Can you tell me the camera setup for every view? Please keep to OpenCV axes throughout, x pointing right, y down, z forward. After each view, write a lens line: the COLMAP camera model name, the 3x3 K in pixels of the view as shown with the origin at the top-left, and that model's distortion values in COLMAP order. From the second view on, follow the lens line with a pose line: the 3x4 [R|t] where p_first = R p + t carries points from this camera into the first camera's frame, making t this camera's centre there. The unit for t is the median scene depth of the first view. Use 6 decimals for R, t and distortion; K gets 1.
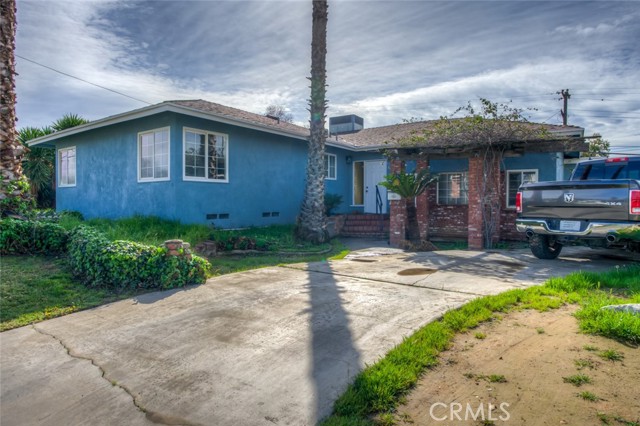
lens RADIAL K [[402.1, 0, 320.0], [0, 402.1, 213.0], [0, 0, 1]] dist [-0.071864, 0.021446]
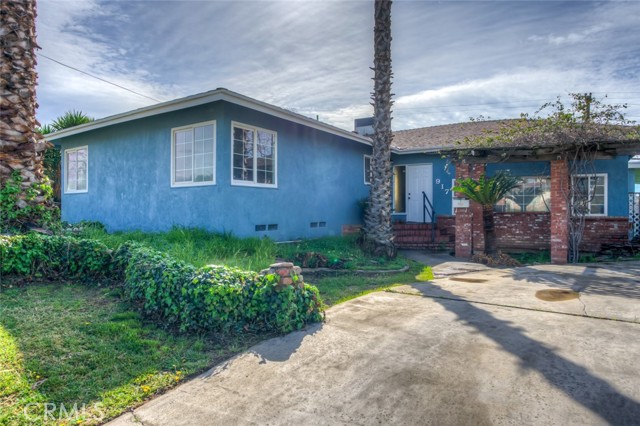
lens RADIAL K [[402.1, 0, 320.0], [0, 402.1, 213.0], [0, 0, 1]] dist [-0.071864, 0.021446]
pose [[0.998877, -0.003067, 0.047284, -0.191653], [0.003927, 0.999828, -0.018108, -0.006353], [-0.047220, 0.018273, 0.998717, 0.147193]]
